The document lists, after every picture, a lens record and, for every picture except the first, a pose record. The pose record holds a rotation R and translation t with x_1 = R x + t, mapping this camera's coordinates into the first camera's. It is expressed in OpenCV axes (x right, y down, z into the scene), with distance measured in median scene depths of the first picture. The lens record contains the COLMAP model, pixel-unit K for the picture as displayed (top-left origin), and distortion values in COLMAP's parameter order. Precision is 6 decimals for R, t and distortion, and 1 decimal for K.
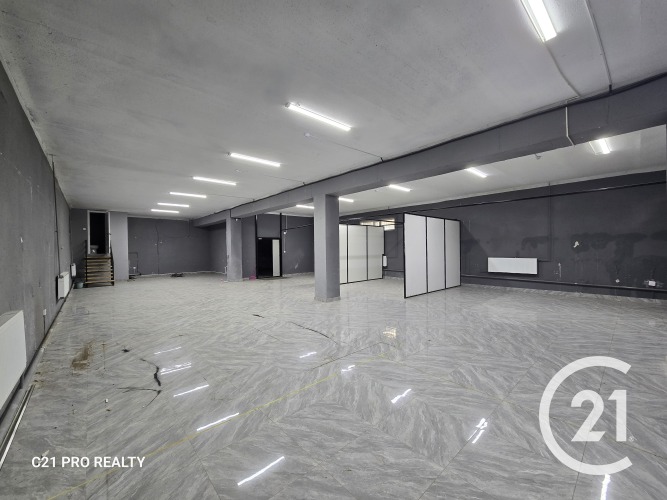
lens RADIAL K [[270.3, 0, 333.5], [0, 270.3, 250.0], [0, 0, 1]] dist [0.000481, 0.000027]
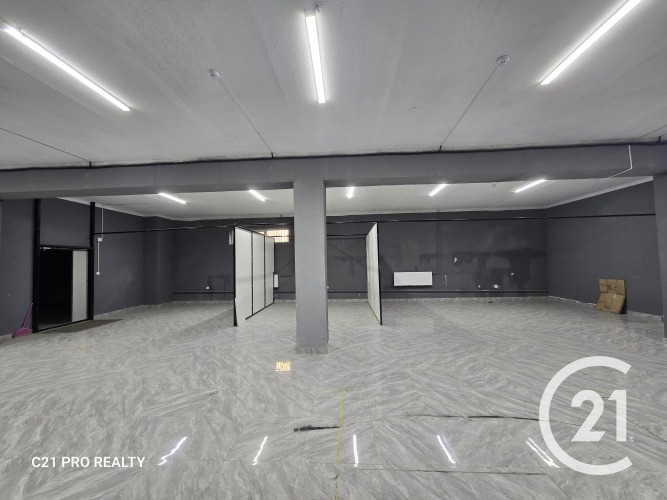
lens RADIAL K [[270.3, 0, 333.5], [0, 270.3, 250.0], [0, 0, 1]] dist [0.000481, 0.000027]
pose [[0.712455, 0.027513, 0.701178, -0.291039], [0.015527, 0.998368, -0.054951, -0.004194], [-0.701546, 0.050038, 0.710866, 0.347619]]
